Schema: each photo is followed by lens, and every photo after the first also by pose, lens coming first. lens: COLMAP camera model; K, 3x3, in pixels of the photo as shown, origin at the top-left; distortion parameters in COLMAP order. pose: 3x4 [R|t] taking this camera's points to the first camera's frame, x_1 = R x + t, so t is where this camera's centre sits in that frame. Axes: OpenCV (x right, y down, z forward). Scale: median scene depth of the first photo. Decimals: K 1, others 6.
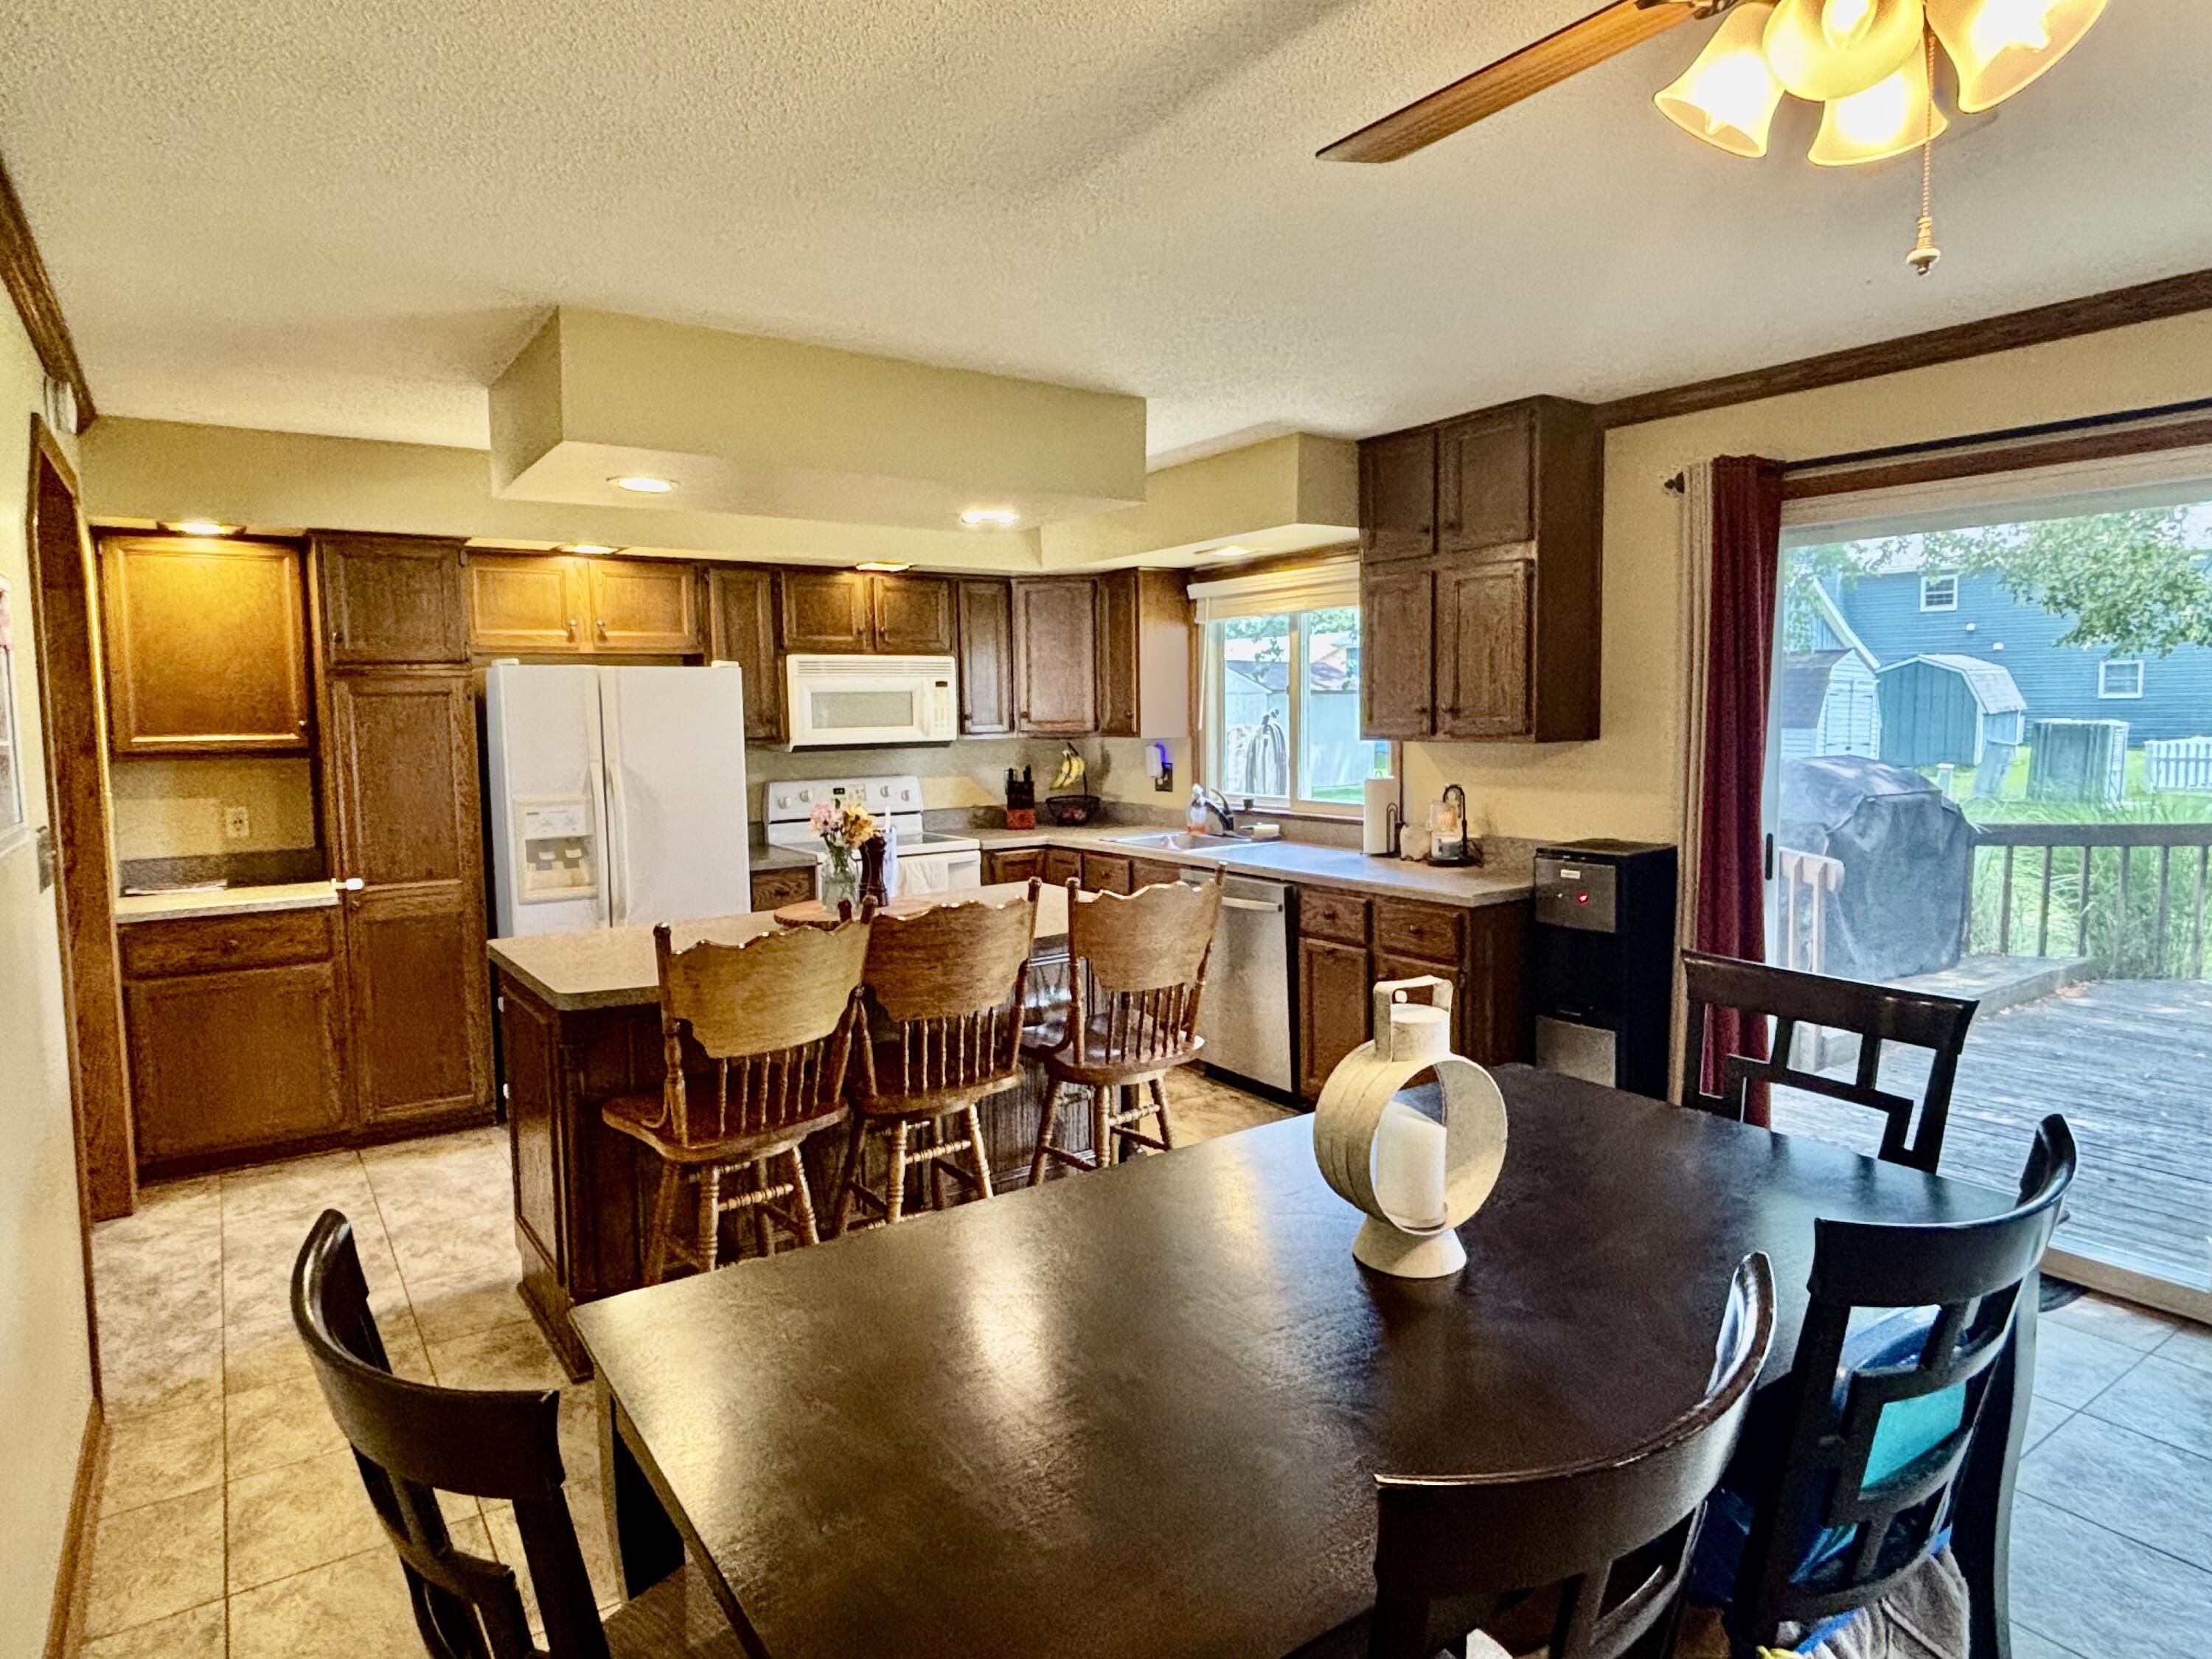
lens RADIAL K [[1300.6, 0, 1115.7], [0, 1300.6, 820.2], [0, 0, 1]] dist [-0.003387, -0.003428]
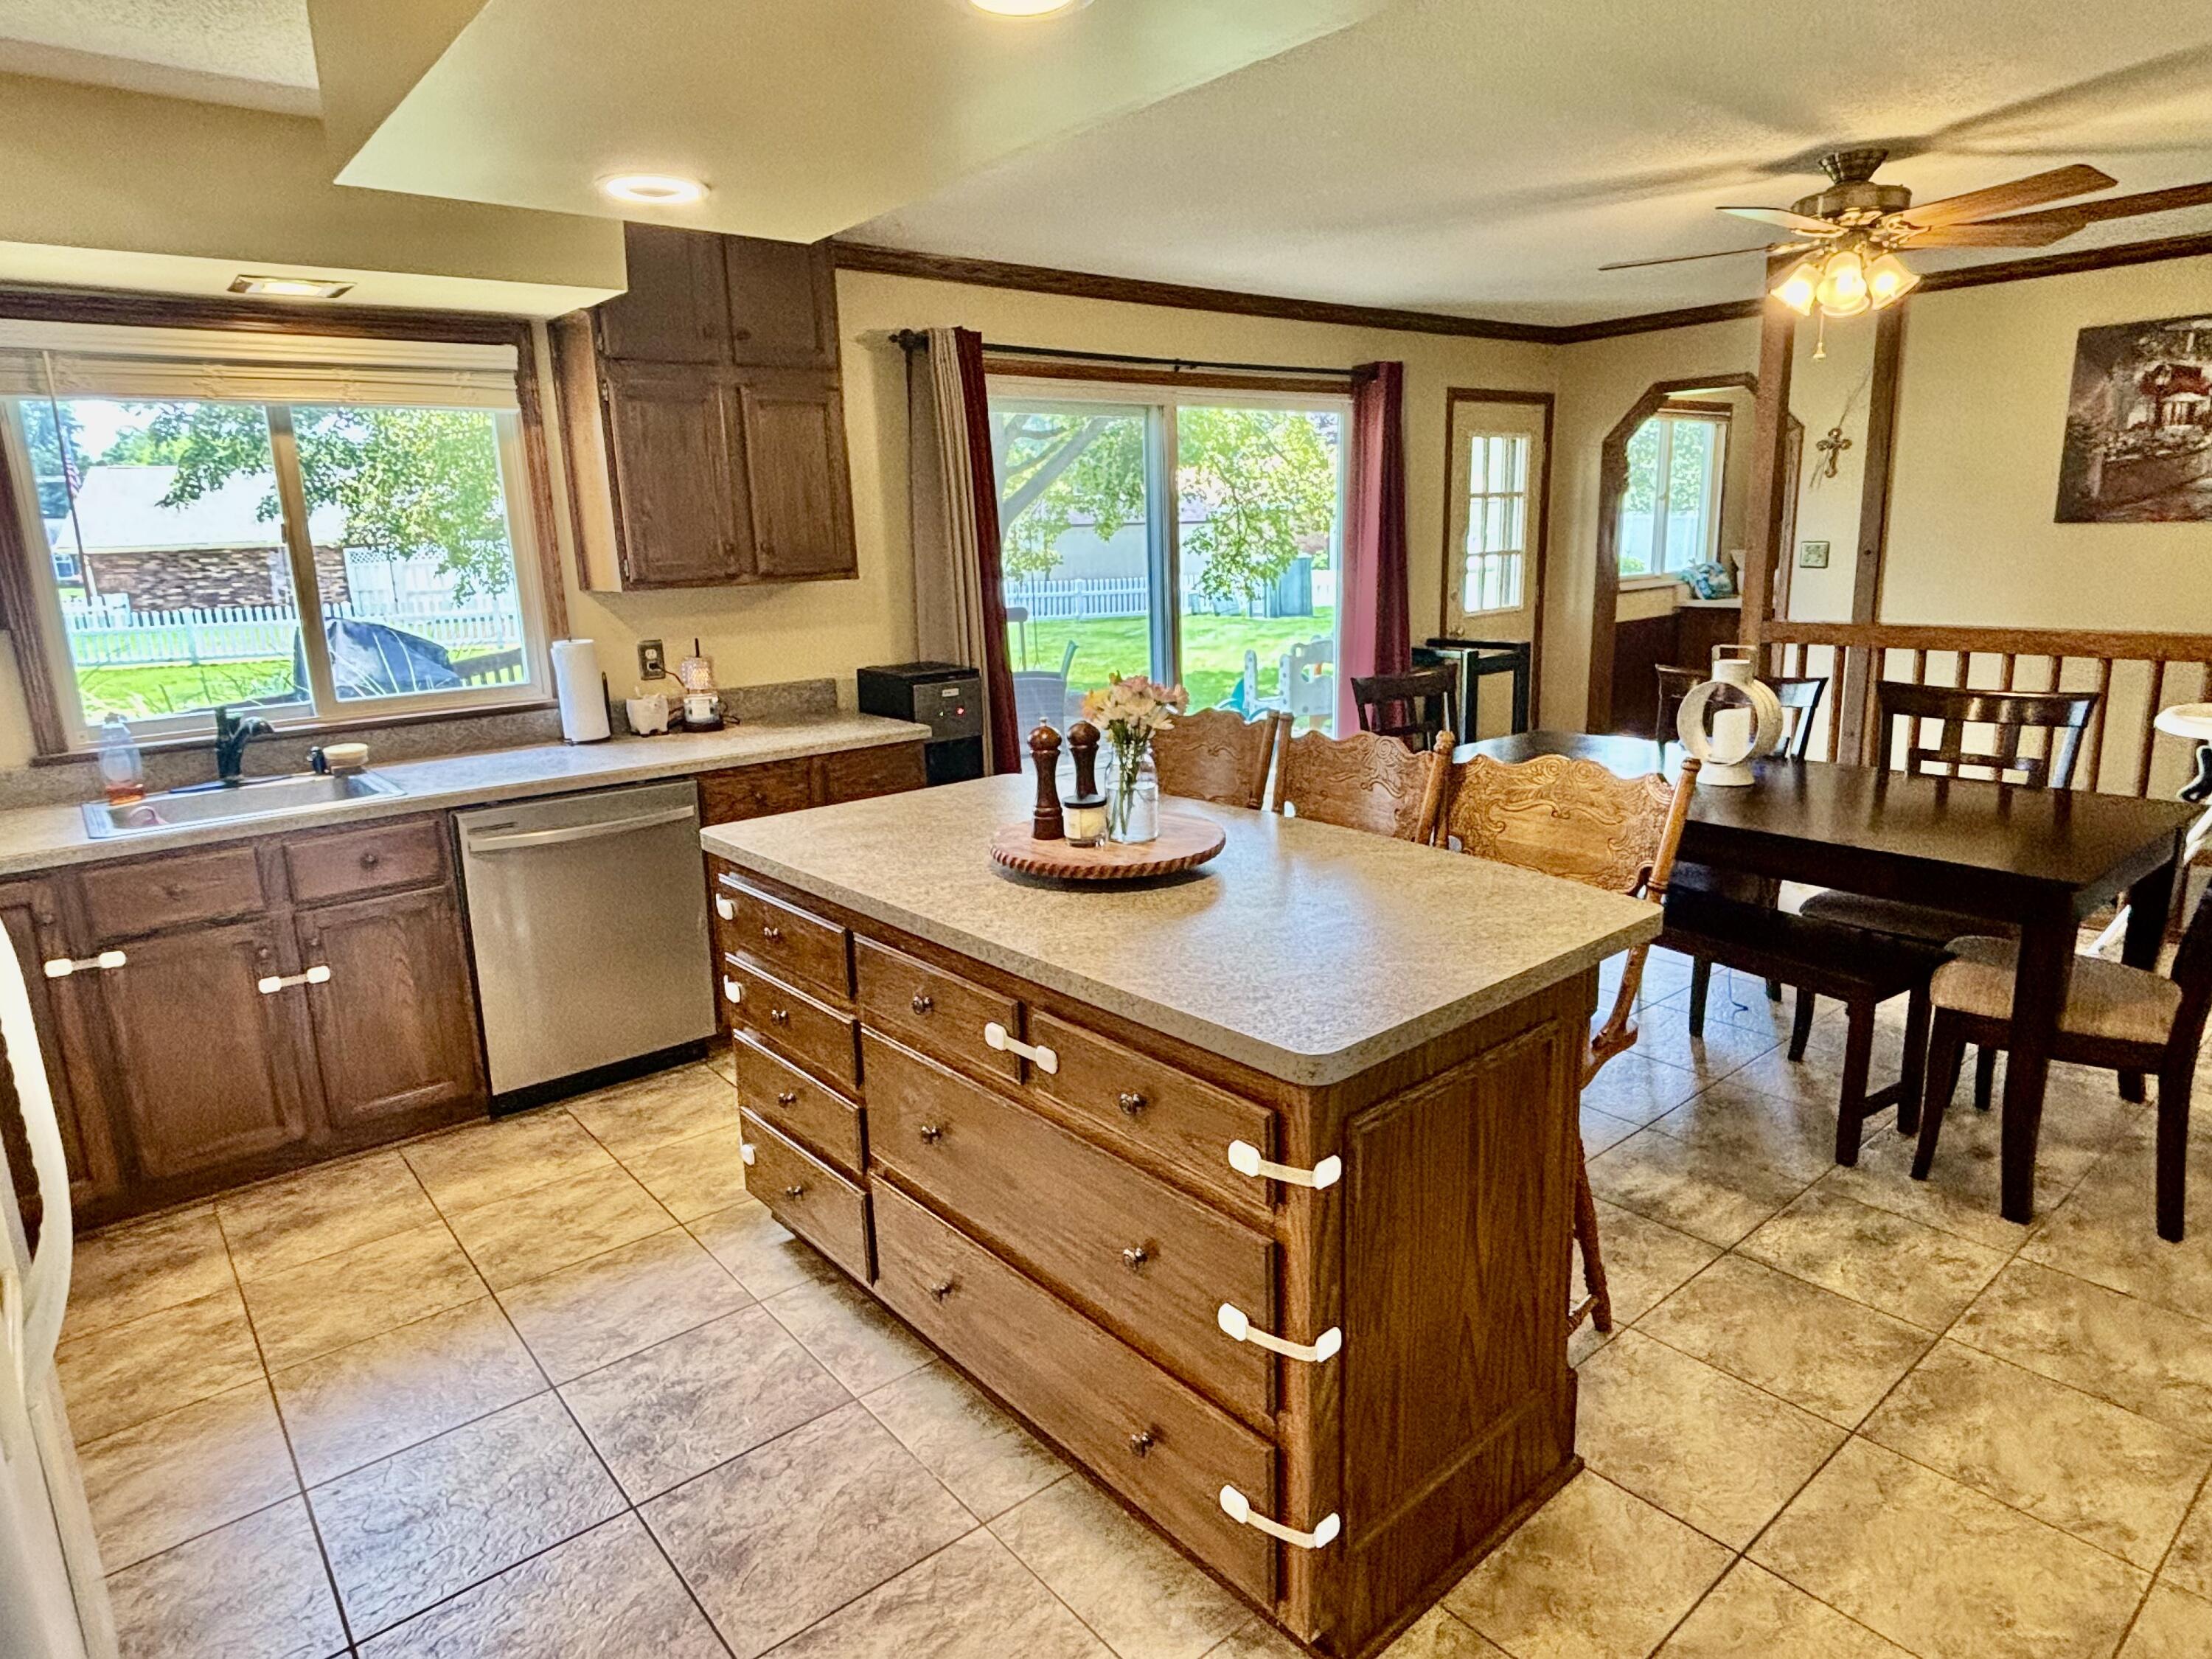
lens RADIAL K [[1300.6, 0, 1108.9], [0, 1300.6, 826.6], [0, 0, 1]] dist [-0.003387, -0.003428]
pose [[-0.080273, -0.207134, 0.975014, -0.604709], [0.118722, 0.969220, 0.215678, -0.056022], [-0.989677, 0.133069, -0.053211, 0.741203]]
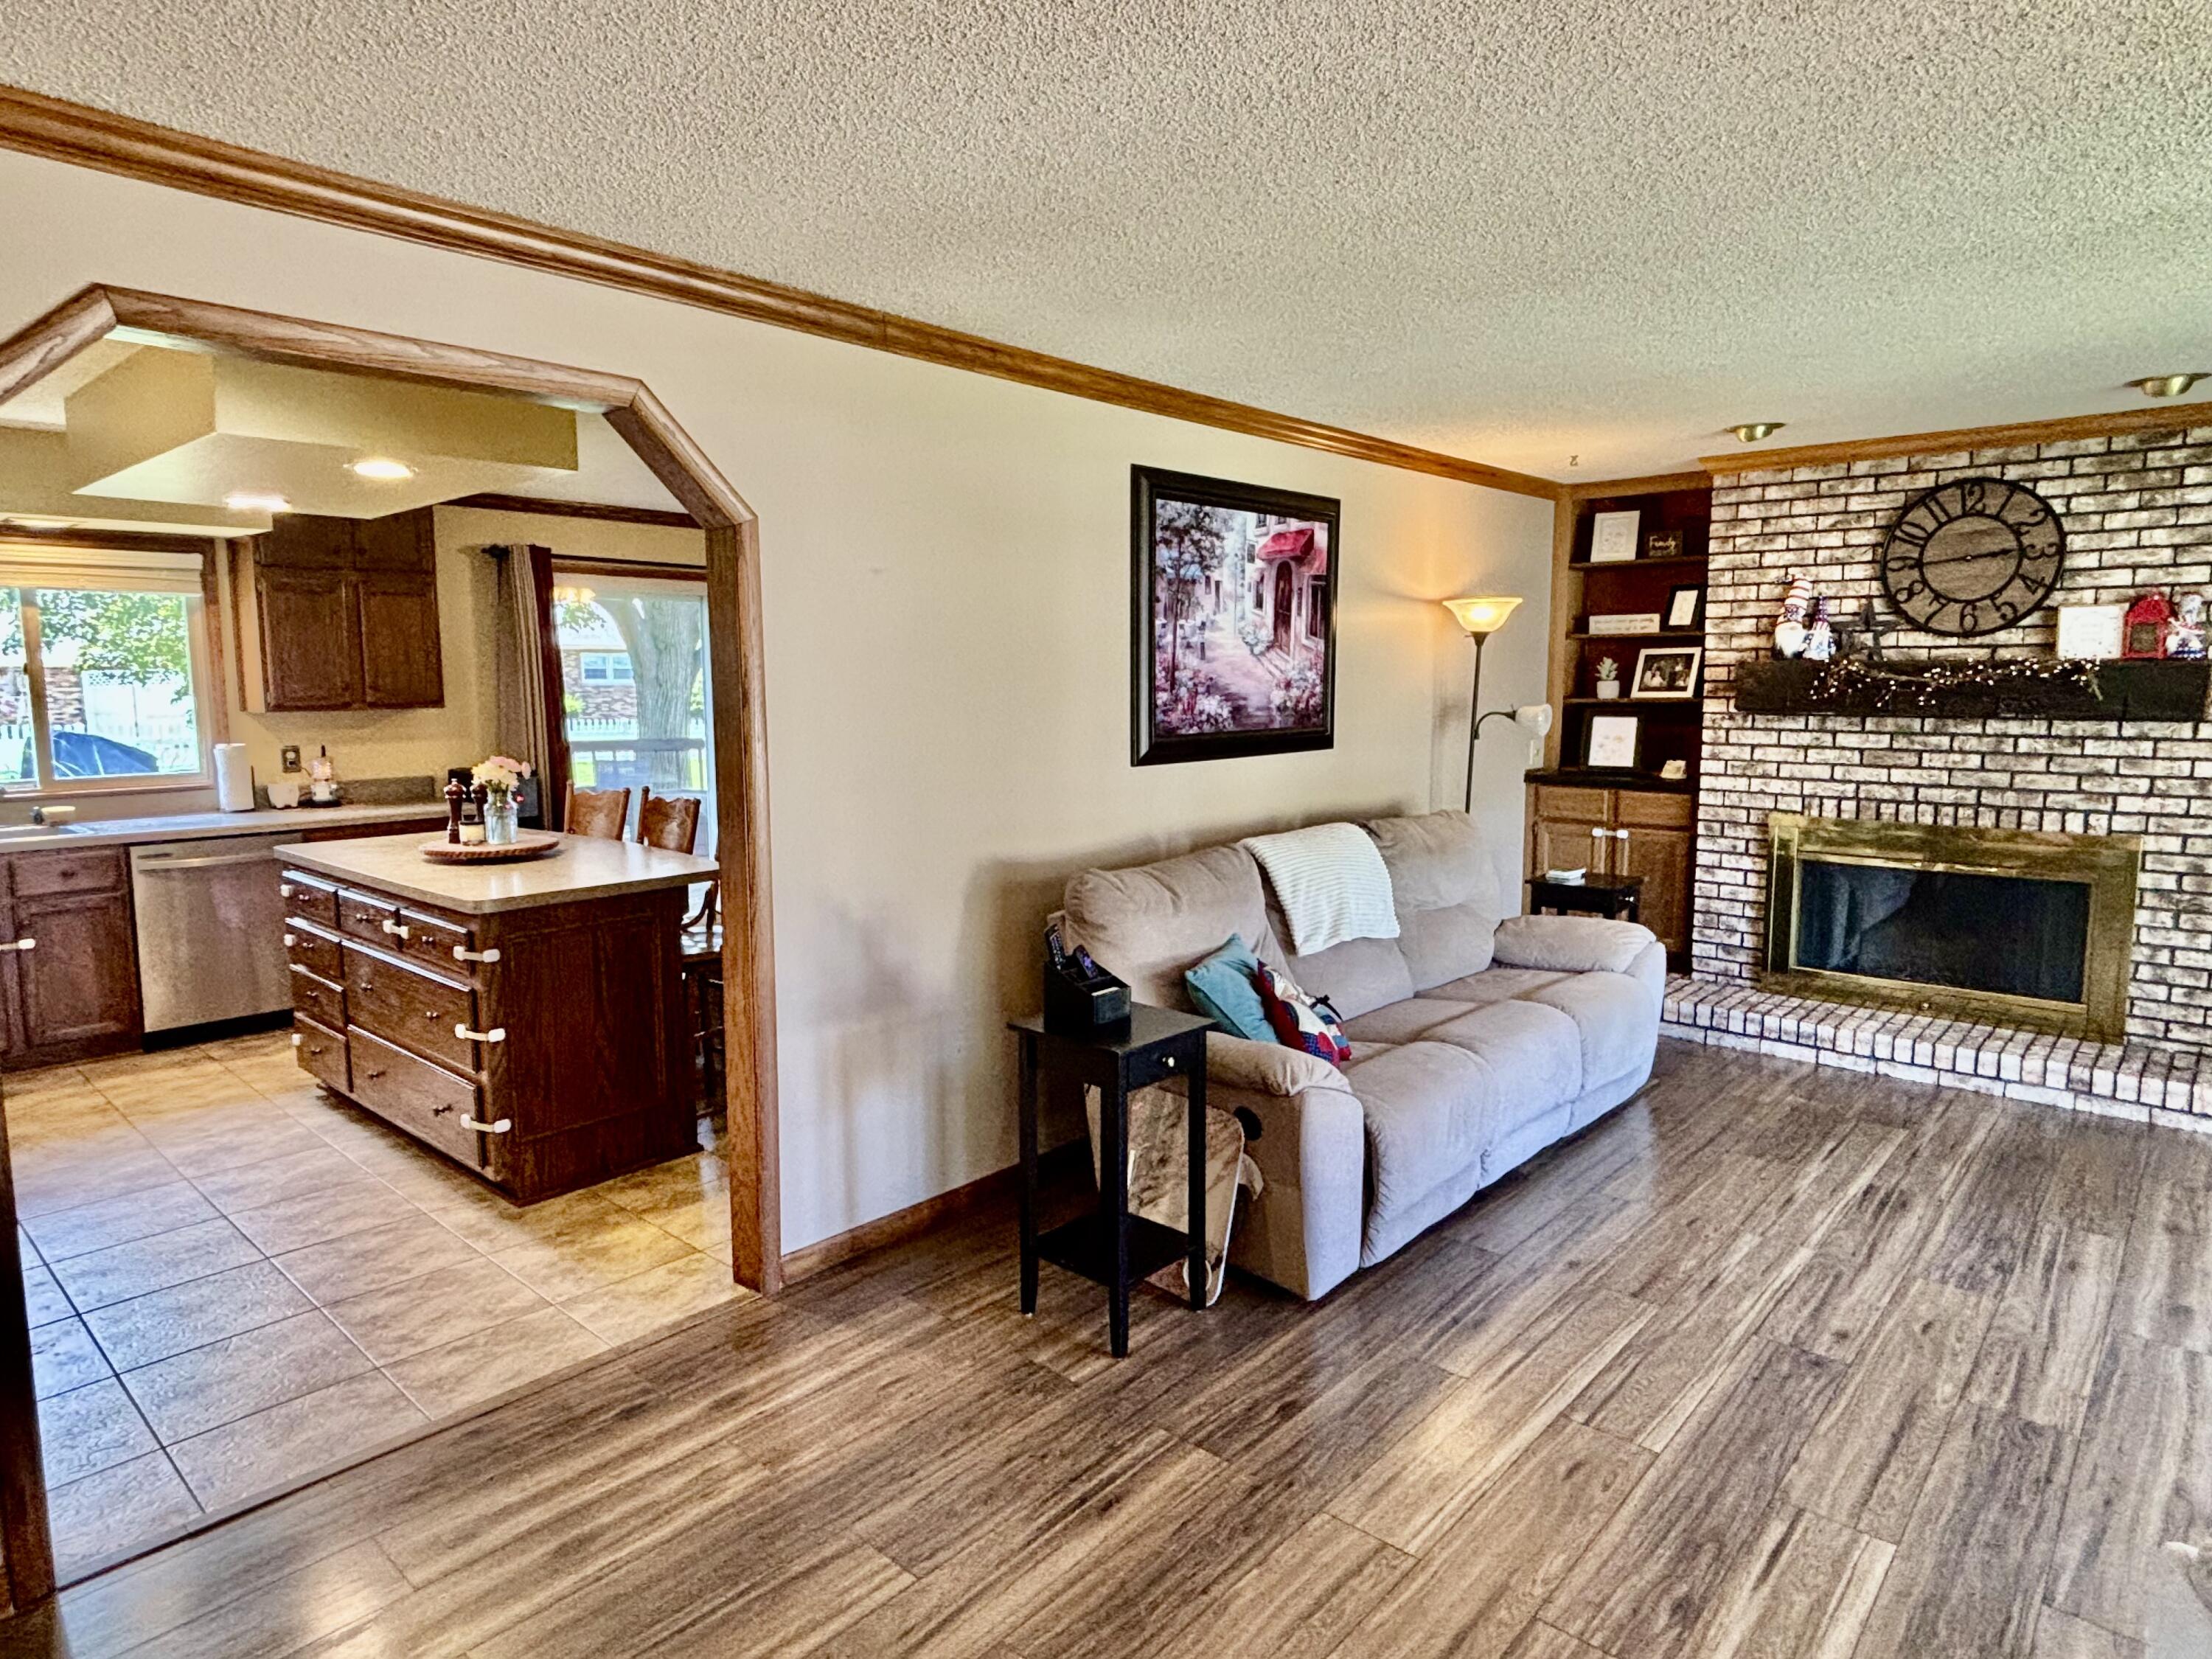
lens RADIAL K [[1300.6, 0, 1089.4], [0, 1300.6, 813.8], [0, 0, 1]] dist [-0.003387, -0.003428]
pose [[-0.212554, -0.094194, 0.972599, -1.106050], [0.092502, 0.988933, 0.115992, -0.036132], [-0.972761, 0.114622, -0.201488, 0.491912]]
